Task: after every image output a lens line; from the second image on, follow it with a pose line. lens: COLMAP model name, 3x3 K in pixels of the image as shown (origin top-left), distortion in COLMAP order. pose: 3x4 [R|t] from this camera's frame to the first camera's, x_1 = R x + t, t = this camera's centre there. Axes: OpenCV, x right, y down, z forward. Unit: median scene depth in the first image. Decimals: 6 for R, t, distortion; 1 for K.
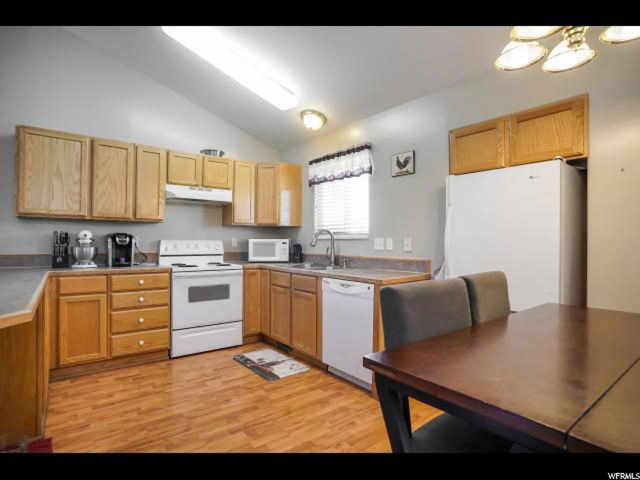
lens RADIAL K [[337.3, 0, 316.1], [0, 337.3, 240.7], [0, 0, 1]] dist [-0.048672, 0.018570]
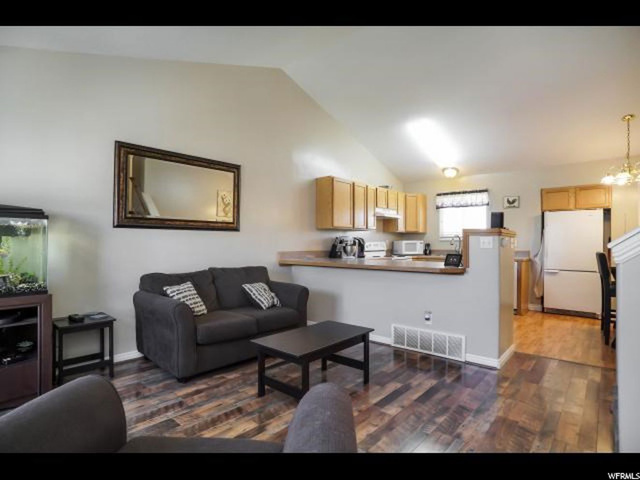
lens RADIAL K [[337.3, 0, 319.6], [0, 337.3, 245.4], [0, 0, 1]] dist [-0.048672, 0.018570]
pose [[0.982799, -0.007035, 0.184544, -1.132842], [0.005224, 0.999933, 0.010296, -0.002019], [-0.184604, -0.009155, 0.982770, -0.662743]]
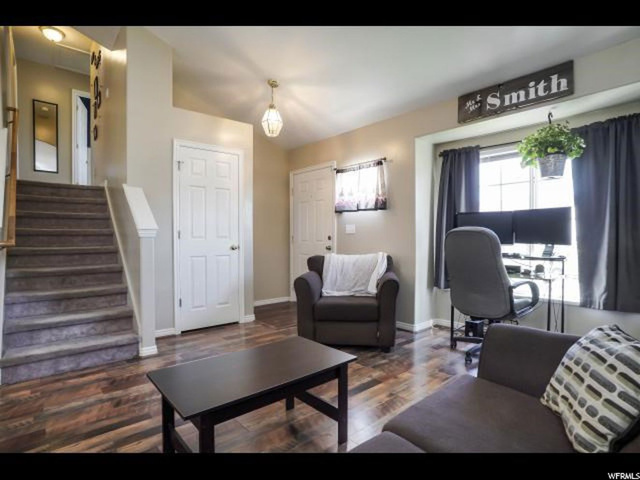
lens RADIAL K [[337.3, 0, 318.4], [0, 337.3, 234.8], [0, 0, 1]] dist [-0.048672, 0.018570]
pose [[-0.998954, -0.009704, -0.044694, -1.062470], [-0.009384, 0.999929, -0.007355, 0.023901], [0.044762, -0.006928, -0.998974, 0.667513]]
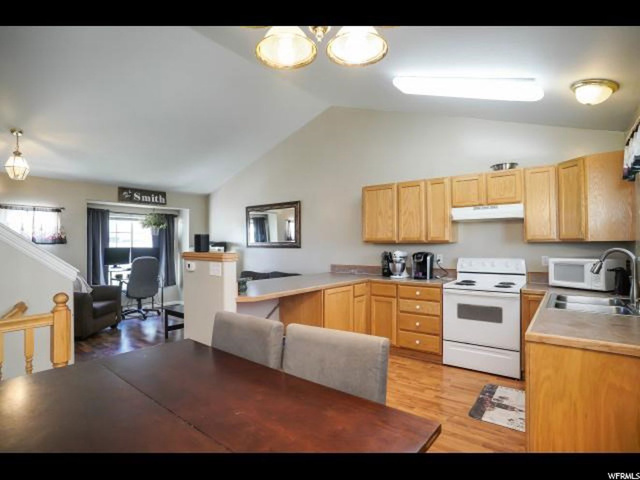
lens RADIAL K [[337.3, 0, 315.6], [0, 337.3, 241.6], [0, 0, 1]] dist [-0.048672, 0.018570]
pose [[0.243008, -0.018448, -0.969849, 0.569745], [0.010947, 0.999808, -0.016275, -0.049379], [0.969963, -0.006662, 0.243163, 0.313331]]
